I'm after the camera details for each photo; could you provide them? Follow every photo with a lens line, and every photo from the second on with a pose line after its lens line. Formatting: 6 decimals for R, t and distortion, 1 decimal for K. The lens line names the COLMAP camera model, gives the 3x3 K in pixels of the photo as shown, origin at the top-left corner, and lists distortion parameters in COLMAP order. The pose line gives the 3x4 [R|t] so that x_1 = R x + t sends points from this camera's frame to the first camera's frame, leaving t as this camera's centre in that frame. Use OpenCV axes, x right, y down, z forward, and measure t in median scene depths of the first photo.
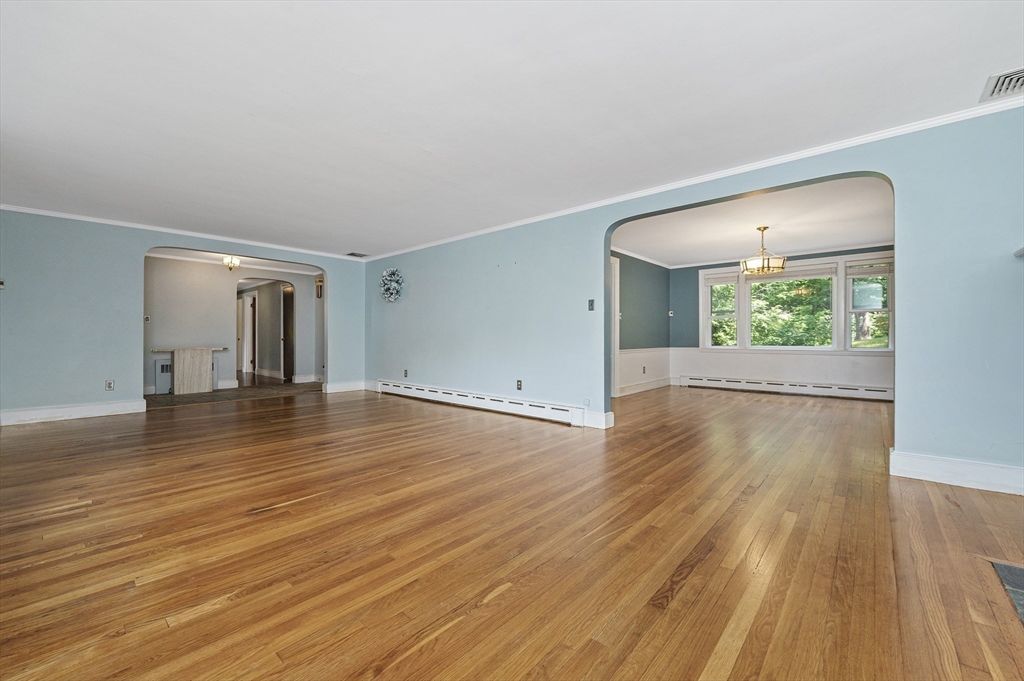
lens RADIAL K [[410.9, 0, 508.1], [0, 410.9, 339.4], [0, 0, 1]] dist [-0.002106, -0.000602]
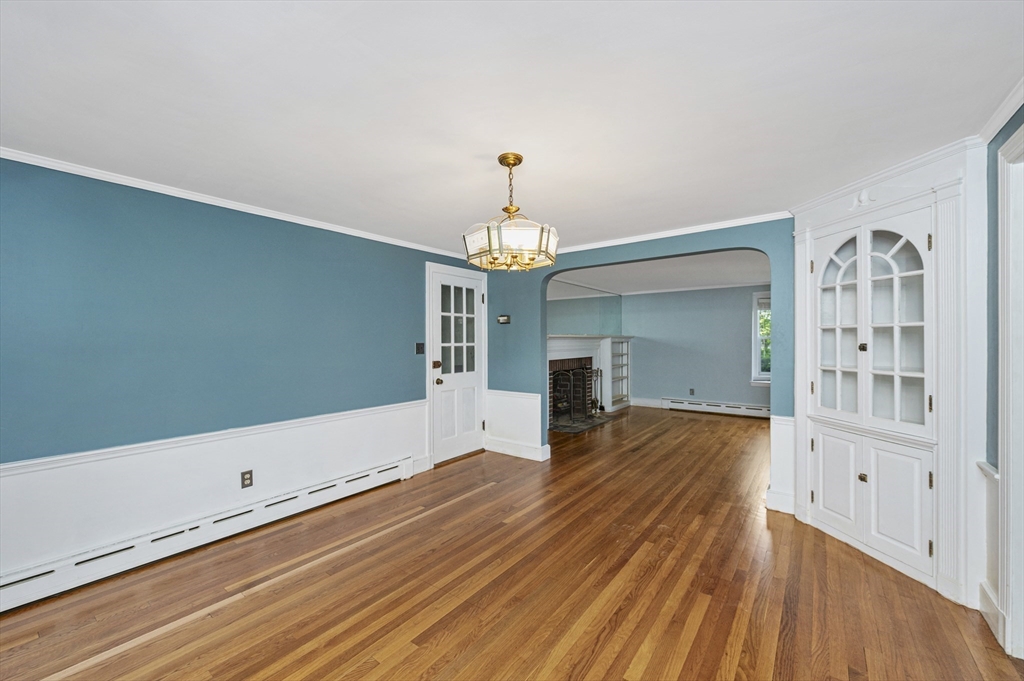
lens RADIAL K [[405.3, 0, 508.5], [0, 405.3, 344.2], [0, 0, 1]] dist [0.000715, 0.000048]
pose [[-0.997062, 0.008113, -0.076172, 0.498201], [0.007371, 0.999923, 0.010018, -0.064791], [0.076247, 0.009427, -0.997044, 1.075642]]
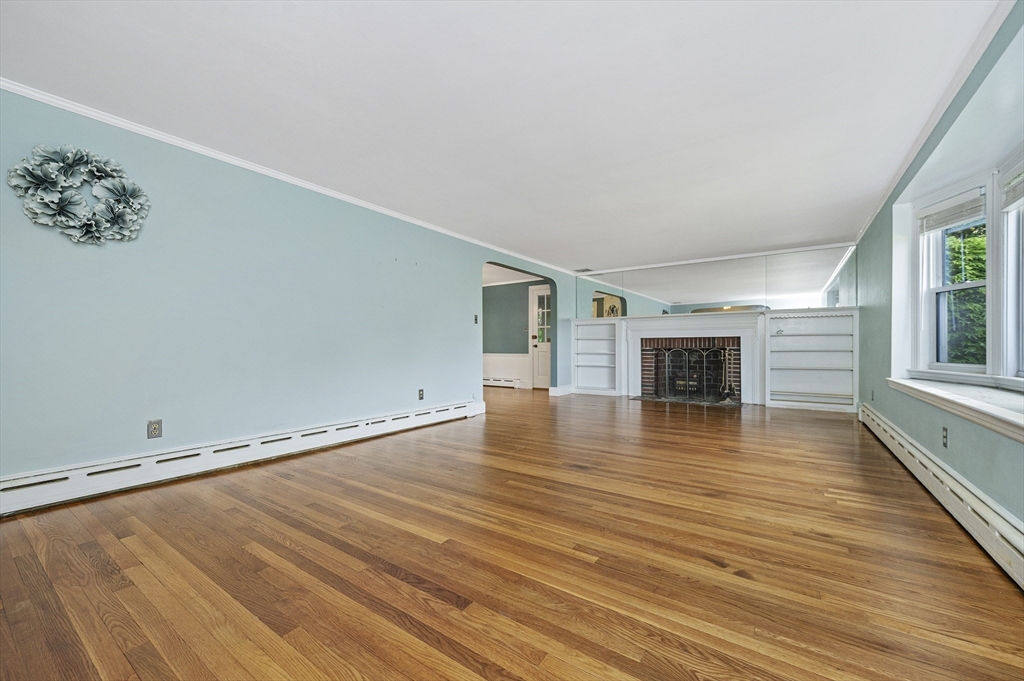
lens RADIAL K [[401.4, 0, 511.6], [0, 401.4, 355.2], [0, 0, 1]] dist [0.009188, -0.000131]
pose [[-0.123600, -0.021377, 0.992102, -0.663503], [0.003616, 0.999752, 0.021993, 0.000581], [-0.992325, 0.006306, -0.123492, 0.657518]]
